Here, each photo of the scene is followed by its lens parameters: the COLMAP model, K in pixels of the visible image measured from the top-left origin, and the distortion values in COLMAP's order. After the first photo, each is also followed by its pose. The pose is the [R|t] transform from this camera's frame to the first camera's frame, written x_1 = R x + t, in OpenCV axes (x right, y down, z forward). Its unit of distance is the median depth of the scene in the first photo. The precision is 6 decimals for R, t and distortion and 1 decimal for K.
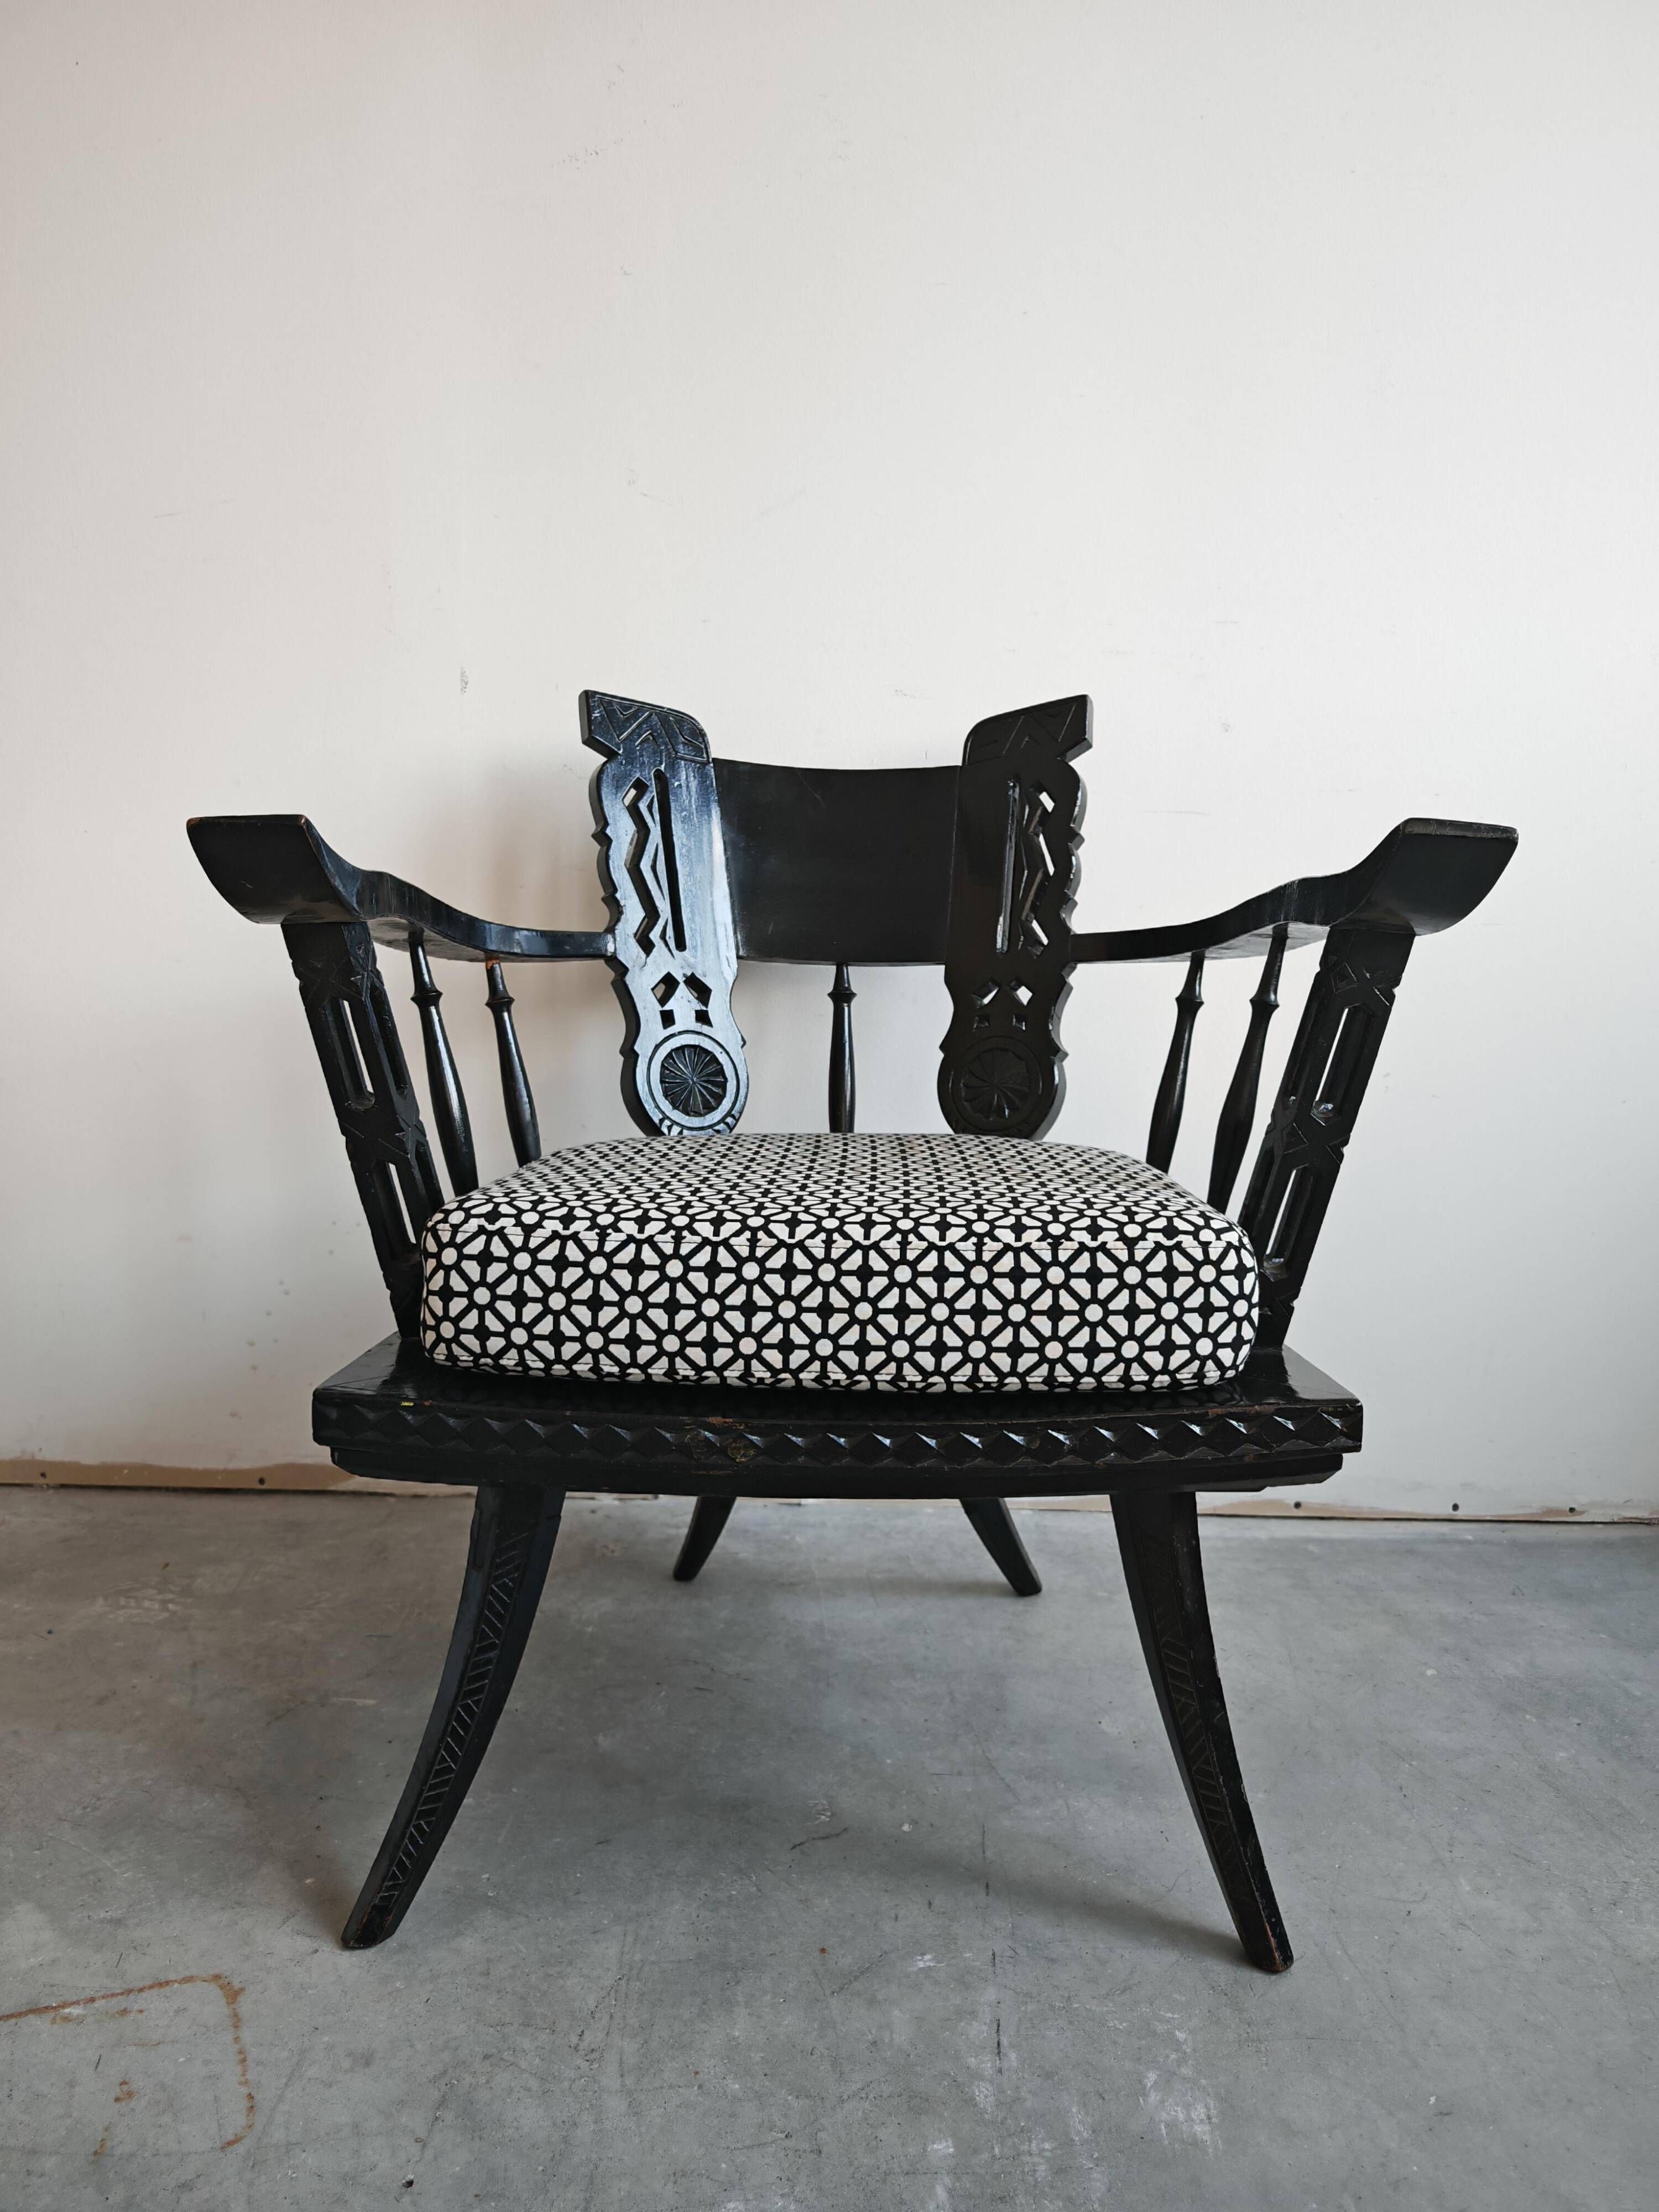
lens RADIAL K [[1627.5, 0, 821.6], [0, 1627.5, 1073.1], [0, 0, 1]] dist [-0.029755, 0.022300]
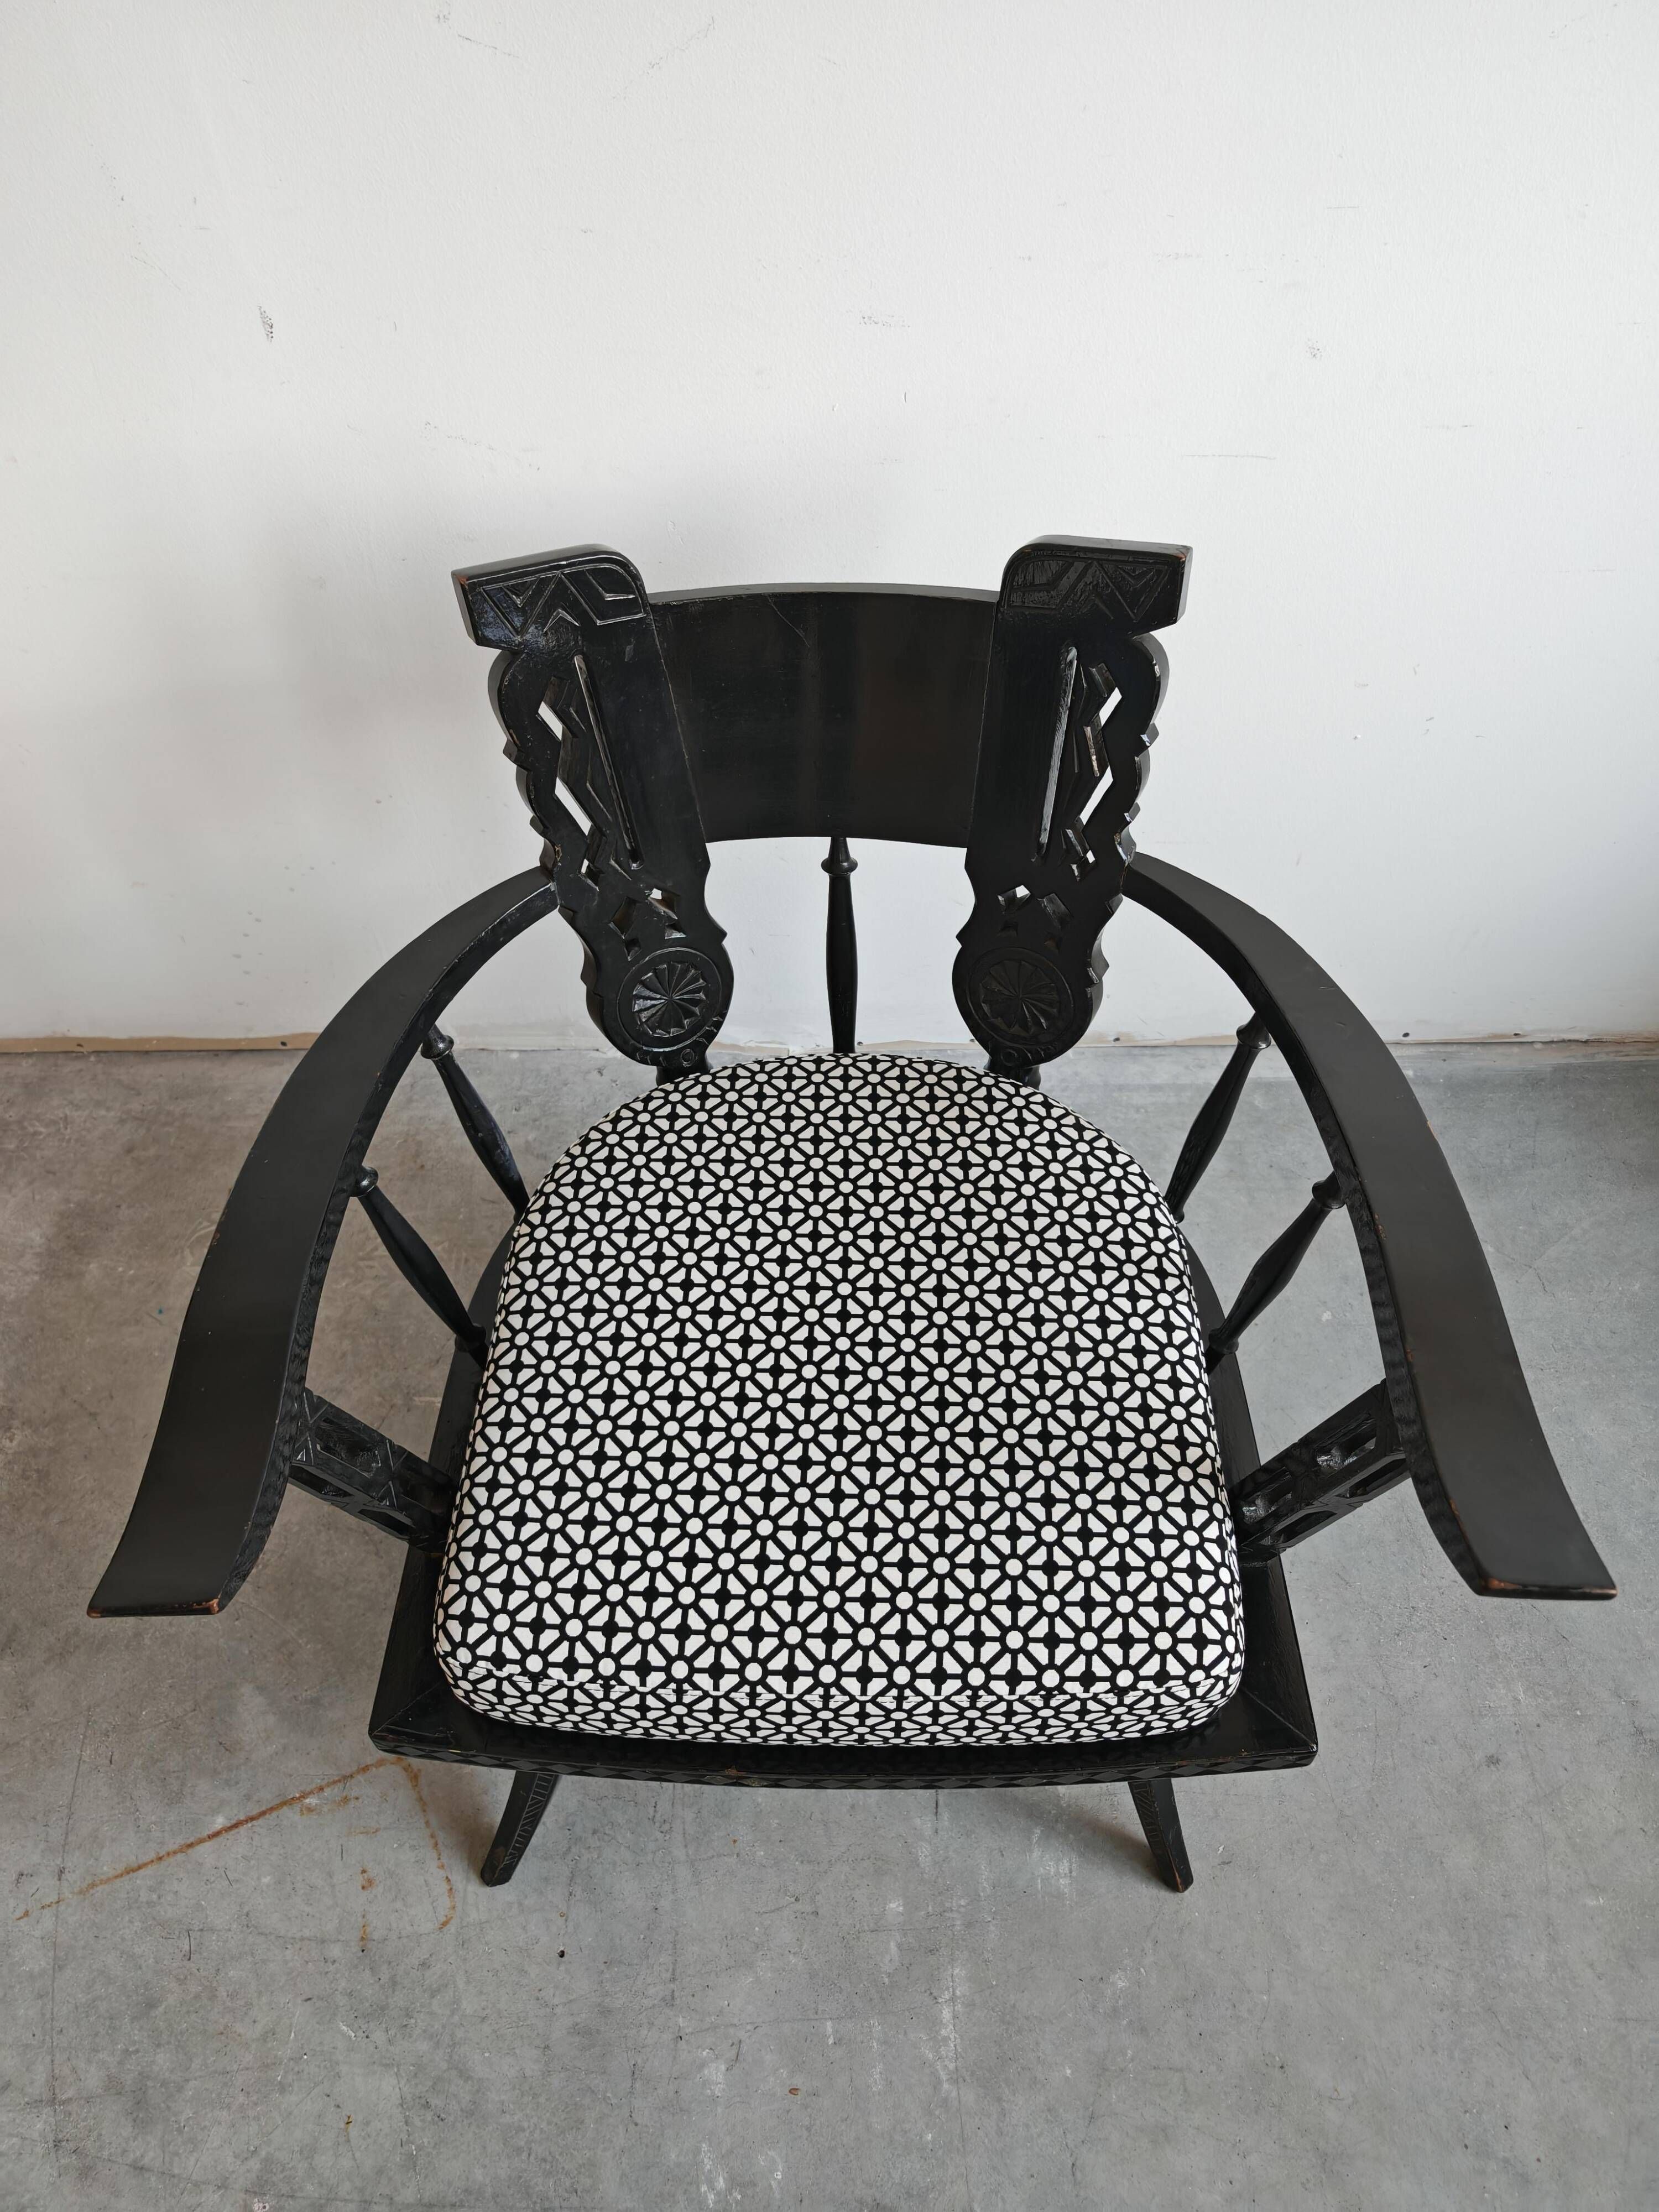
lens RADIAL K [[1627.5, 0, 801.8], [0, 1627.5, 1092.2], [0, 0, 1]] dist [-0.029755, 0.022300]
pose [[0.999076, -0.030857, -0.029901, 0.044303], [0.042913, 0.681224, 0.730816, -0.819553], [-0.002182, -0.731424, 0.681919, 0.408277]]
